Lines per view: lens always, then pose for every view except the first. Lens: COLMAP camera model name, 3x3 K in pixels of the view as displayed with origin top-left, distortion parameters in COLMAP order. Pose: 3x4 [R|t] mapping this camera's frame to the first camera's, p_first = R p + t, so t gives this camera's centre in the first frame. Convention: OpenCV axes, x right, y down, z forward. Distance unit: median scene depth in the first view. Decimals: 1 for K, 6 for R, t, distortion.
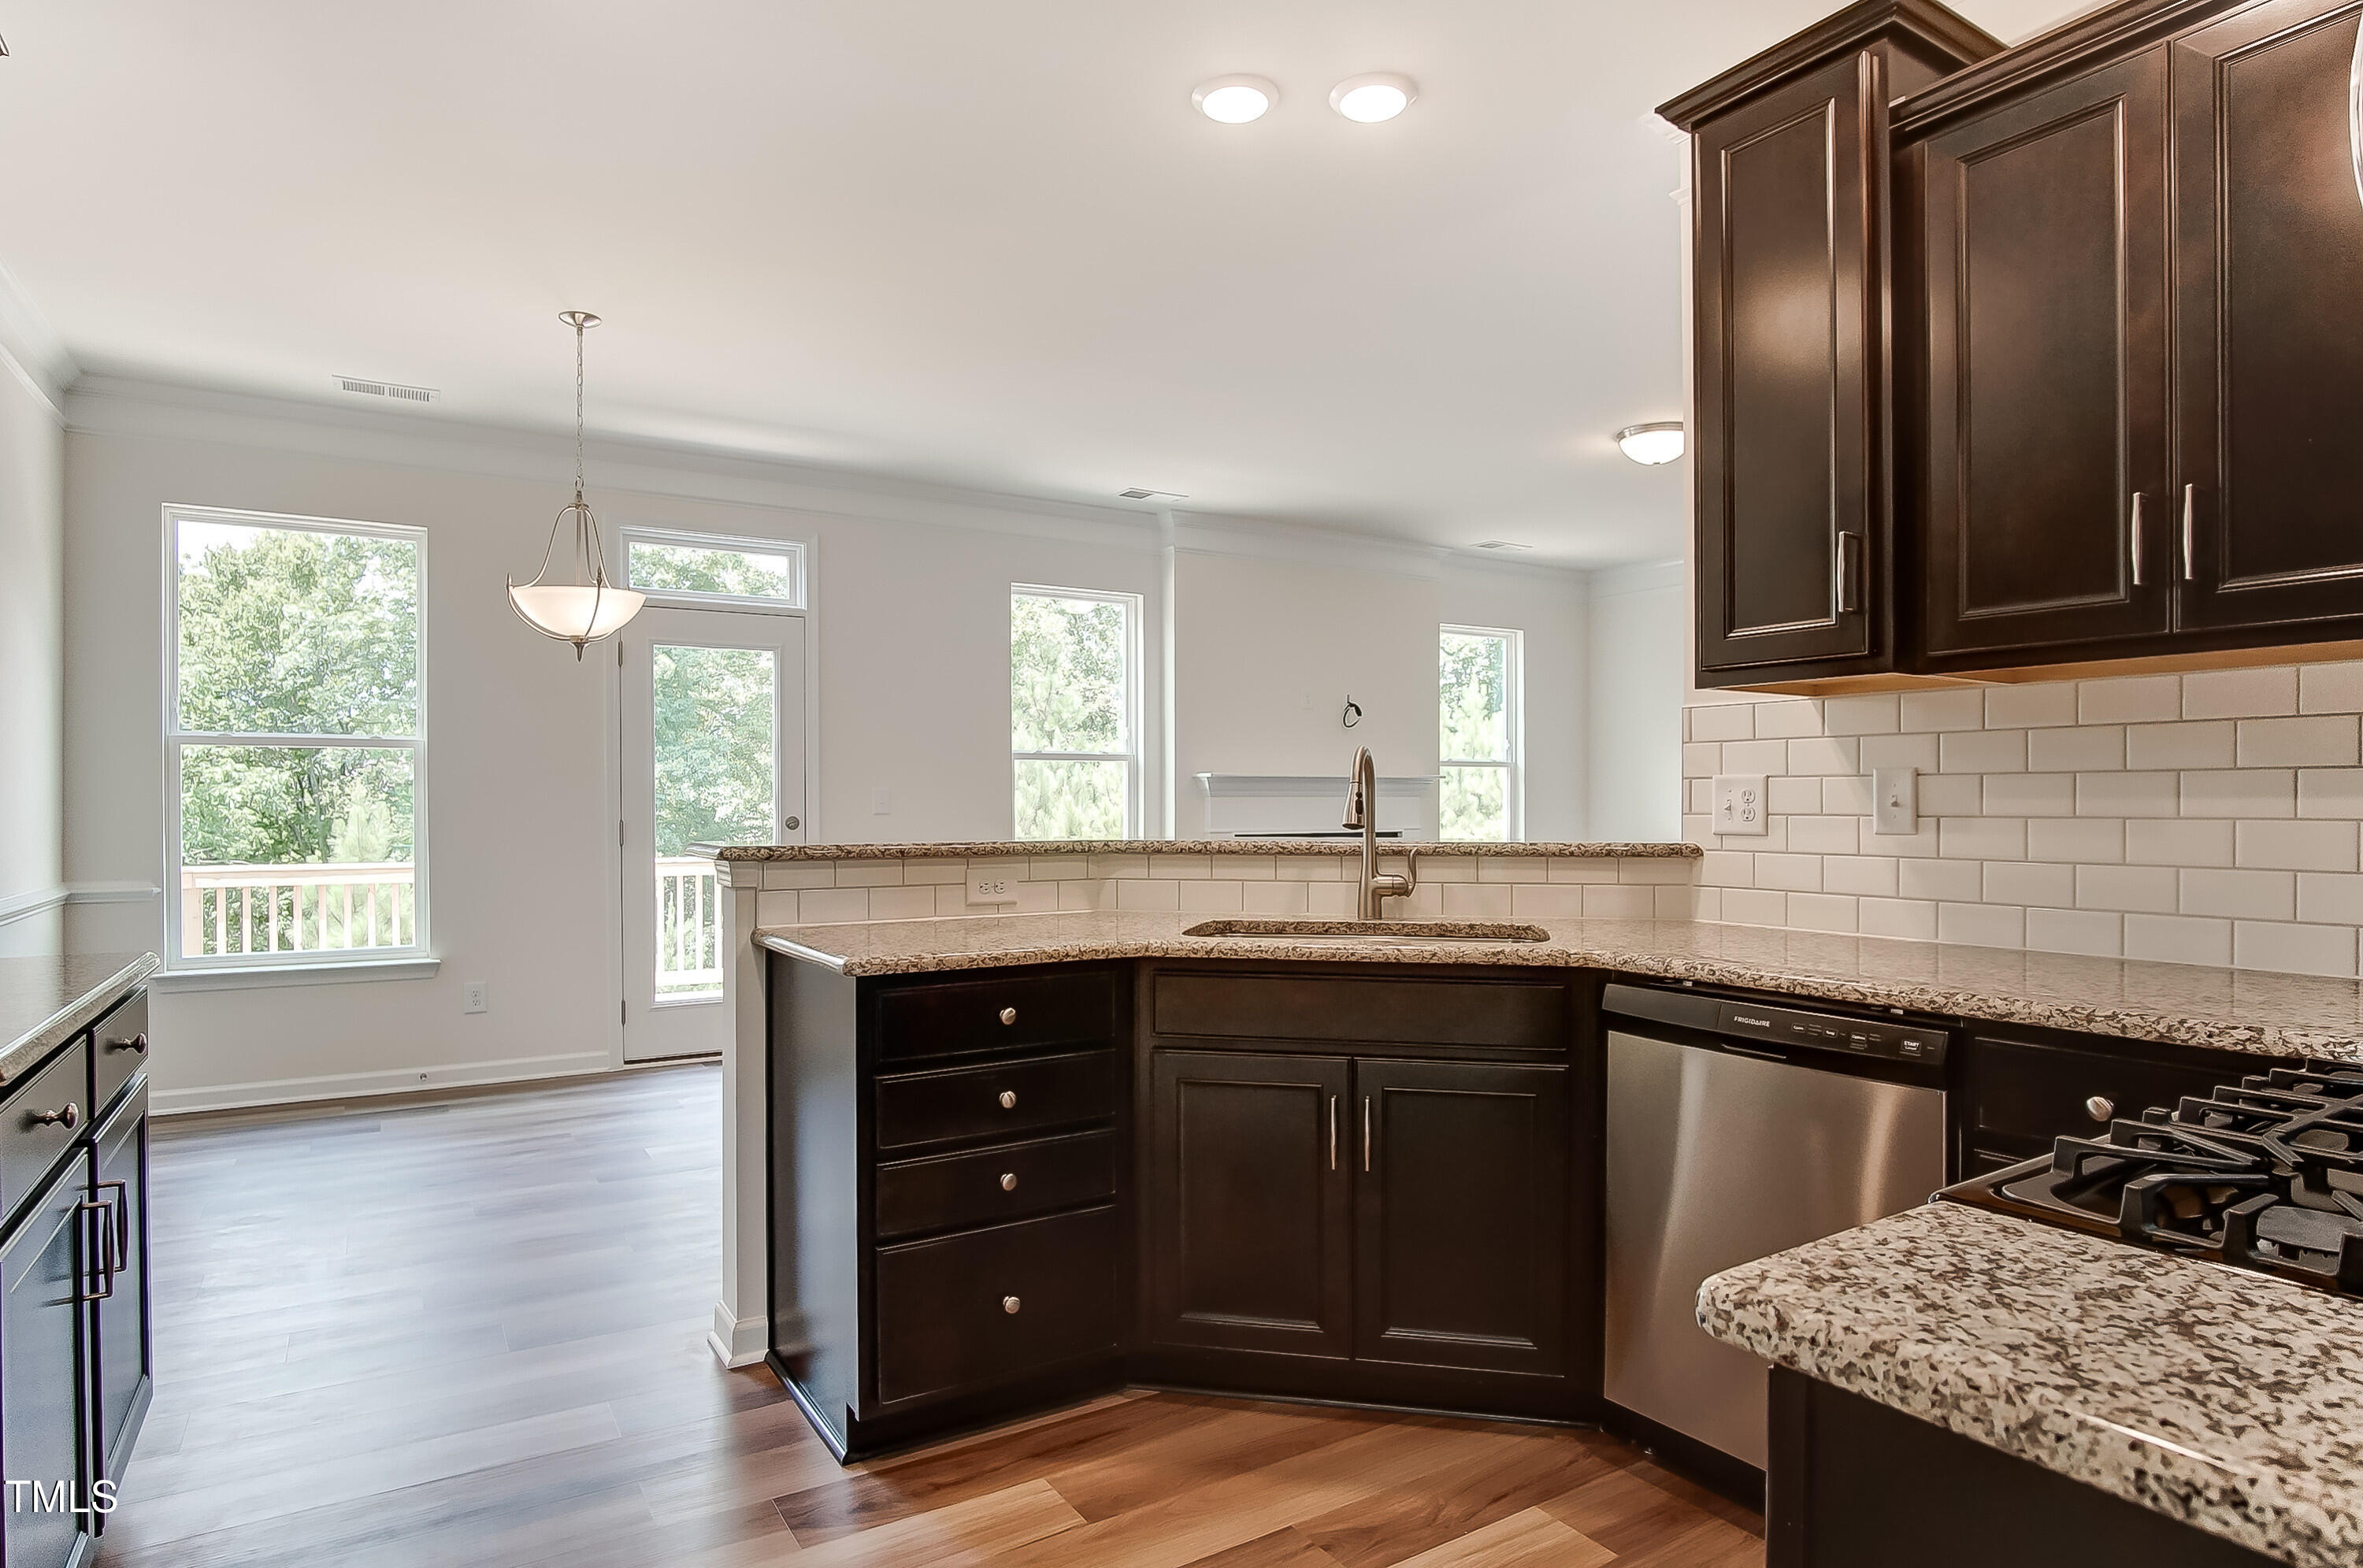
lens RADIAL K [[1290.8, 0, 1178.2], [0, 1290.8, 796.9], [0, 0, 1]] dist [0.002889, 0.000295]
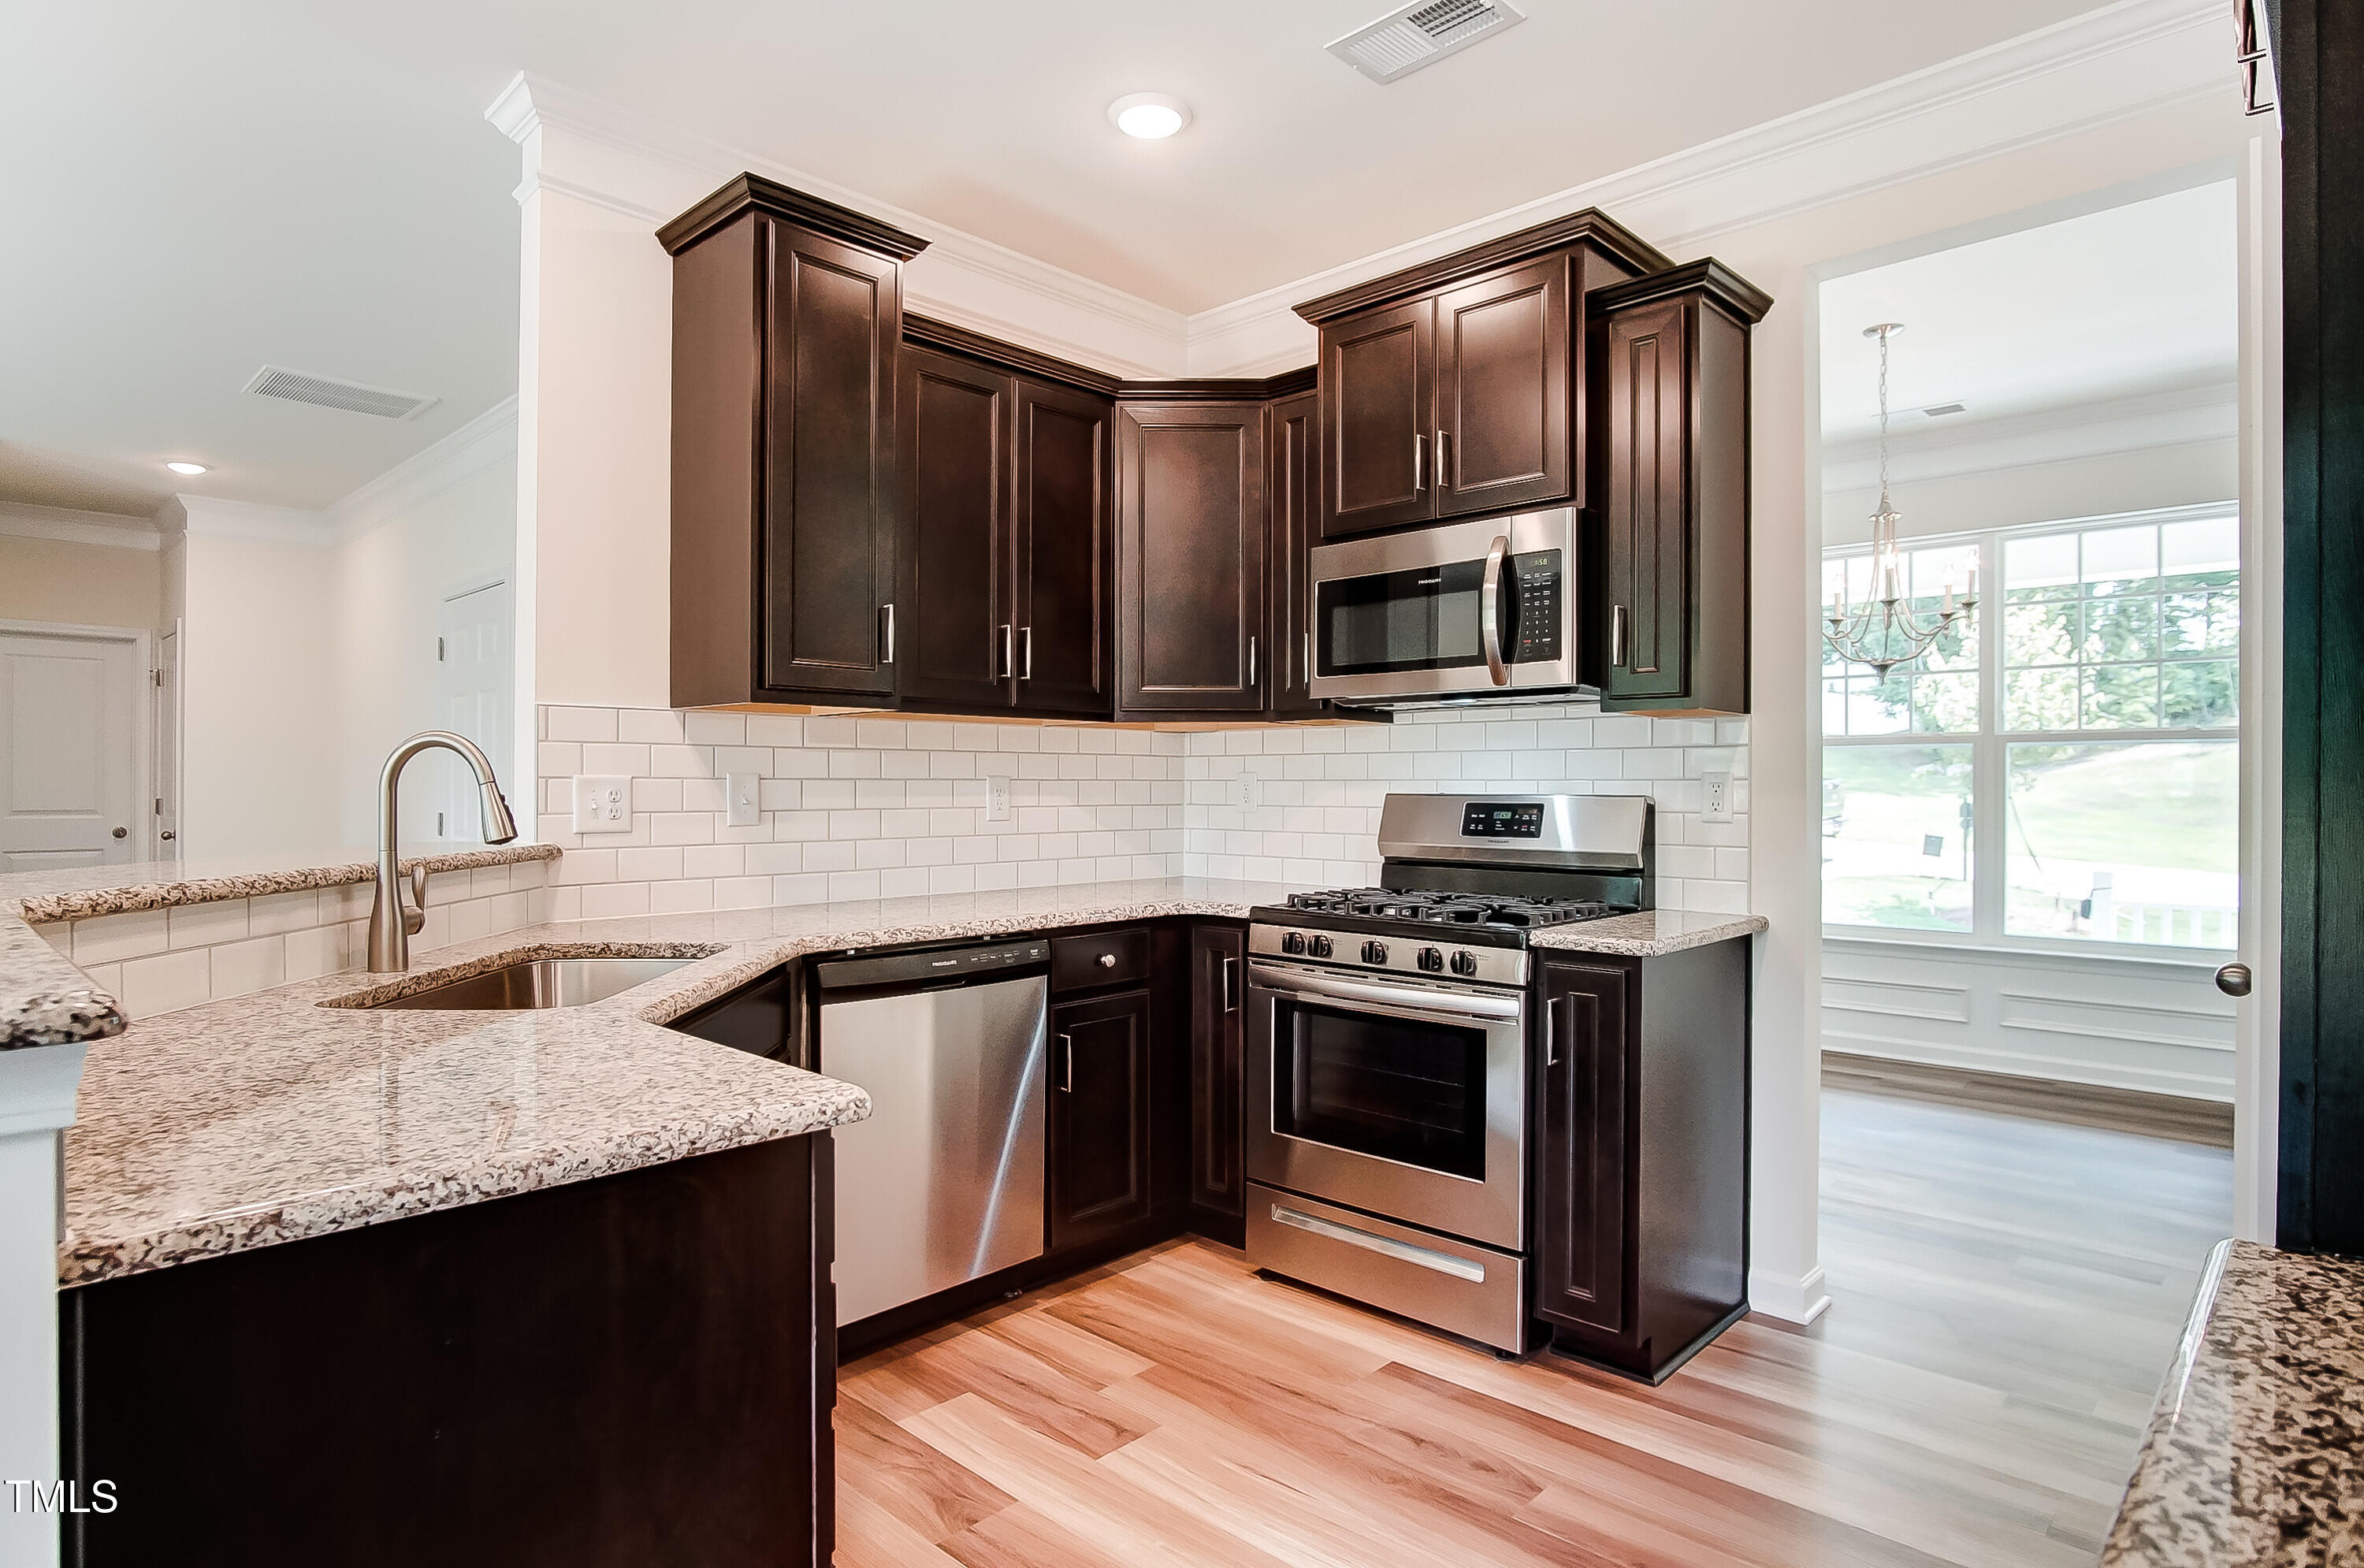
lens RADIAL K [[1291.4, 0, 1181.4], [0, 1291.4, 783.1], [0, 0, 1]] dist [0.002889, 0.000295]
pose [[-0.224806, 0.000306, 0.974404, -0.763822], [-0.005851, 0.999981, -0.001664, -0.013092], [-0.974386, -0.006075, -0.224800, 0.862818]]
